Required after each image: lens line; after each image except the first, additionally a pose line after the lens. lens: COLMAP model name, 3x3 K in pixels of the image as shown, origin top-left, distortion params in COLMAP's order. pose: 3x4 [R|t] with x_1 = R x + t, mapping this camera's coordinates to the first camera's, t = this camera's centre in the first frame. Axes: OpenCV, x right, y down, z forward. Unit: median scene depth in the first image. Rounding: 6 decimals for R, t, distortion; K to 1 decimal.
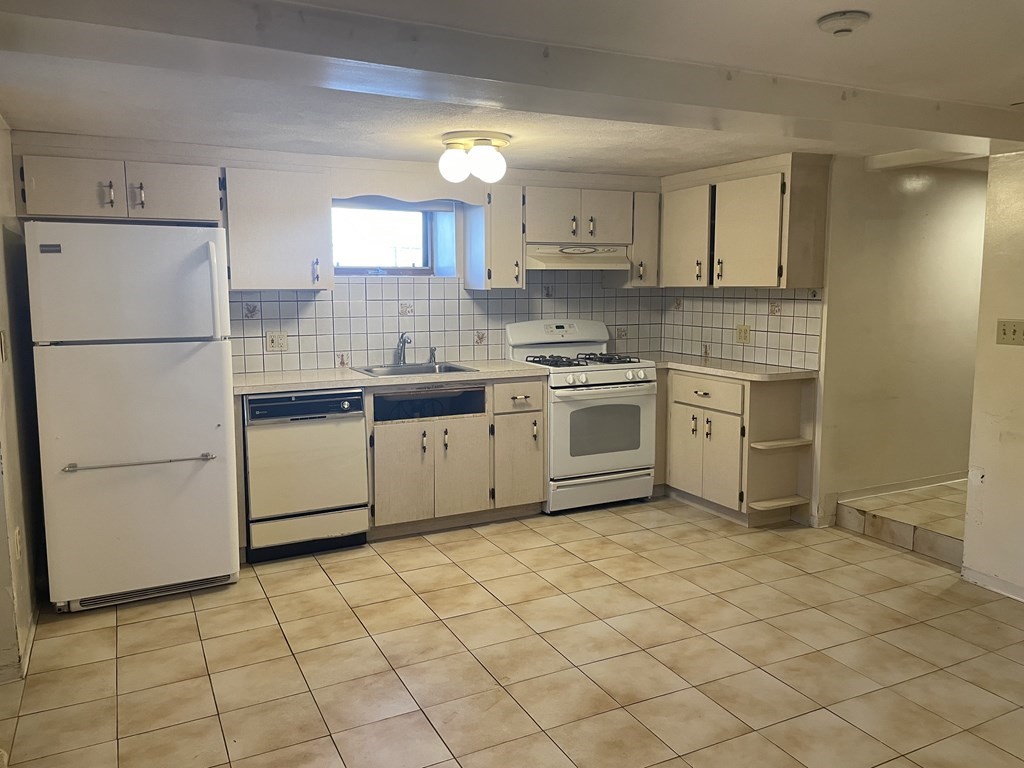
lens RADIAL K [[786.2, 0, 515.9], [0, 786.2, 382.2], [0, 0, 1]] dist [0.060686, -0.048243]
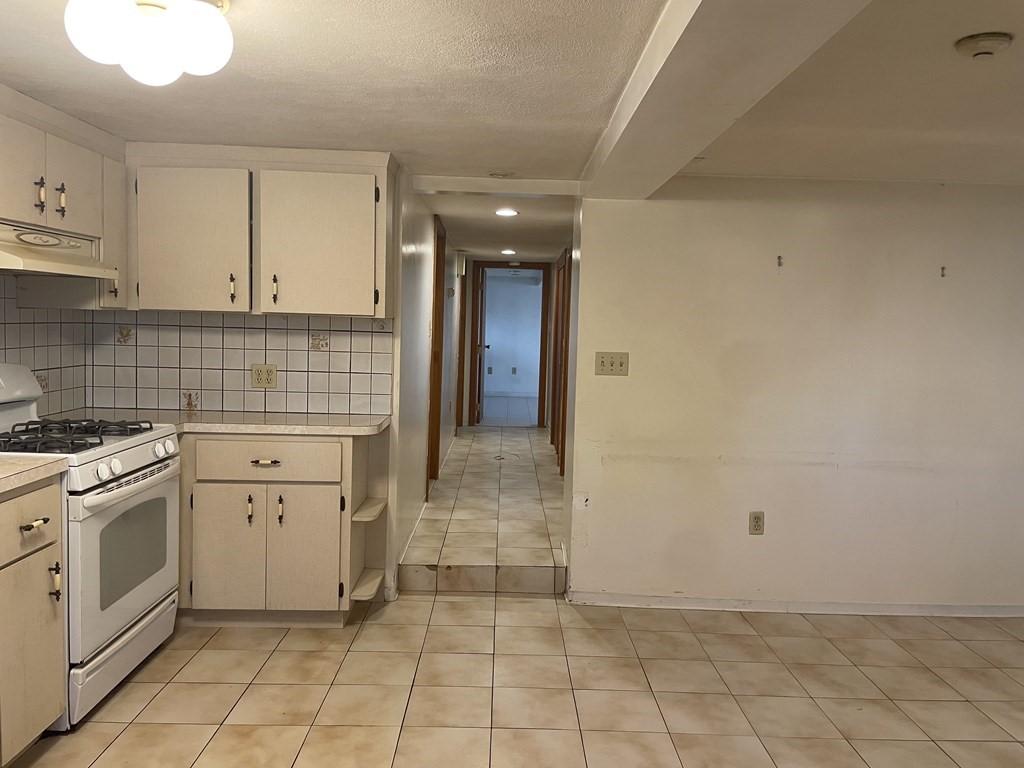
lens RADIAL K [[786.2, 0, 516.4], [0, 786.2, 376.4], [0, 0, 1]] dist [0.060686, -0.048243]
pose [[0.431300, -0.048672, 0.900895, -0.319179], [0.085392, 0.996263, 0.012943, -0.055379], [-0.898159, 0.071347, 0.433844, 0.510683]]
